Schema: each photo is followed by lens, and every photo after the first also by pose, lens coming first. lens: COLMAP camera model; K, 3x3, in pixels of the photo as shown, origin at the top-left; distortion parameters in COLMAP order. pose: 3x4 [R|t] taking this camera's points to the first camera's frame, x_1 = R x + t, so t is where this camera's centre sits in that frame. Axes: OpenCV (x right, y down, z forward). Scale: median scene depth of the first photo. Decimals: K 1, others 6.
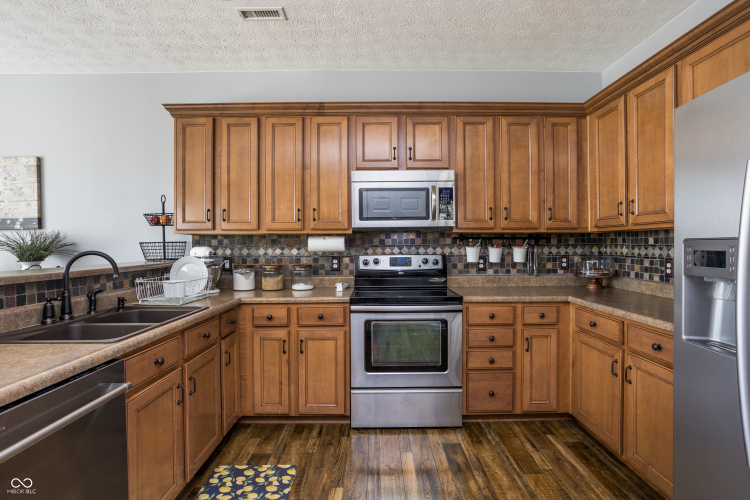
lens RADIAL K [[378.5, 0, 378.4], [0, 378.5, 250.4], [0, 0, 1]] dist [-0.049544, 0.025026]
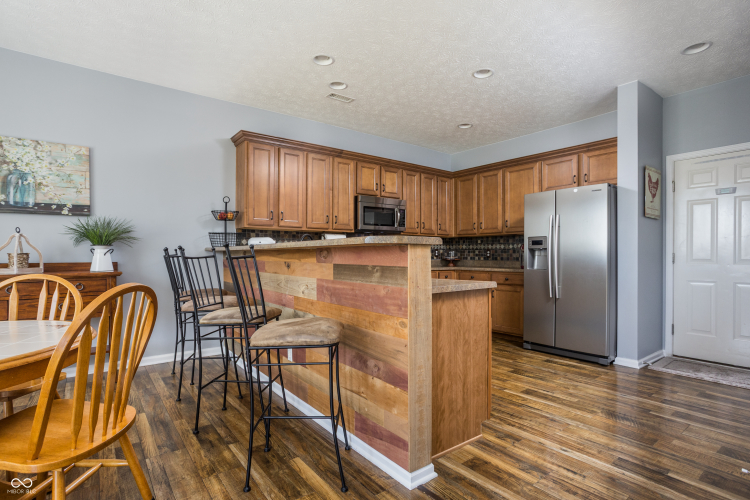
lens RADIAL K [[378.0, 0, 374.3], [0, 378.0, 258.6], [0, 0, 1]] dist [-0.027845, 0.001177]
pose [[0.802720, 0.001384, 0.596354, -0.974485], [0.000779, 0.999994, -0.003370, 0.073528], [-0.596355, 0.003170, 0.802714, -0.361691]]
